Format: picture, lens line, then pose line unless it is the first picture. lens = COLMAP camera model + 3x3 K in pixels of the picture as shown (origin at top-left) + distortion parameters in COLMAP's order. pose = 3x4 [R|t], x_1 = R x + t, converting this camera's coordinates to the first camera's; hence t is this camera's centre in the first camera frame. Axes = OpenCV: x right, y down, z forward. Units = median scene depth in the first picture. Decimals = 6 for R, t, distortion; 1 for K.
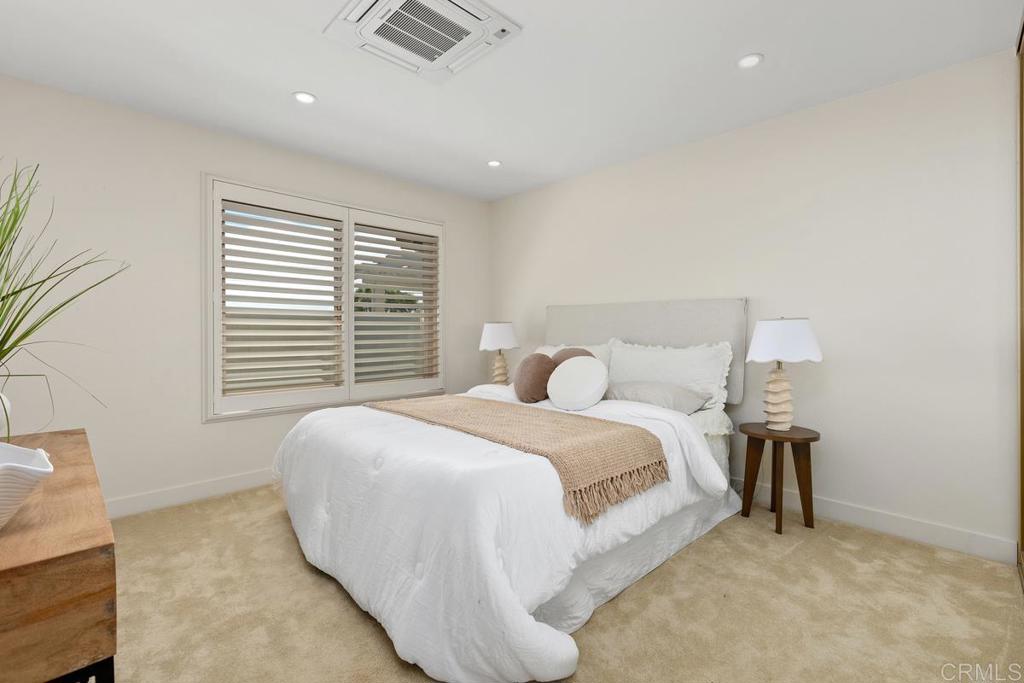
lens RADIAL K [[454.1, 0, 516.0], [0, 454.1, 335.1], [0, 0, 1]] dist [-0.010095, -0.000577]
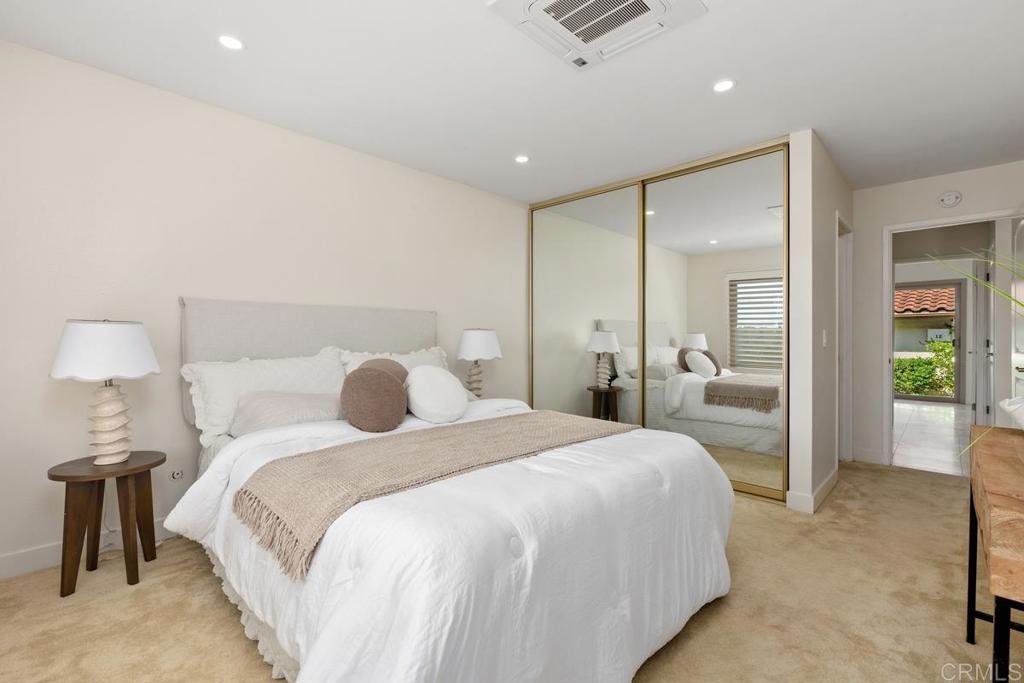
lens RADIAL K [[454.1, 0, 516.0], [0, 454.1, 335.1], [0, 0, 1]] dist [-0.010095, -0.000577]
pose [[-0.025749, 0.023300, 0.999397, -0.363365], [0.012332, 0.999660, -0.022988, 0.003840], [-0.999592, 0.011733, -0.026028, 0.395383]]
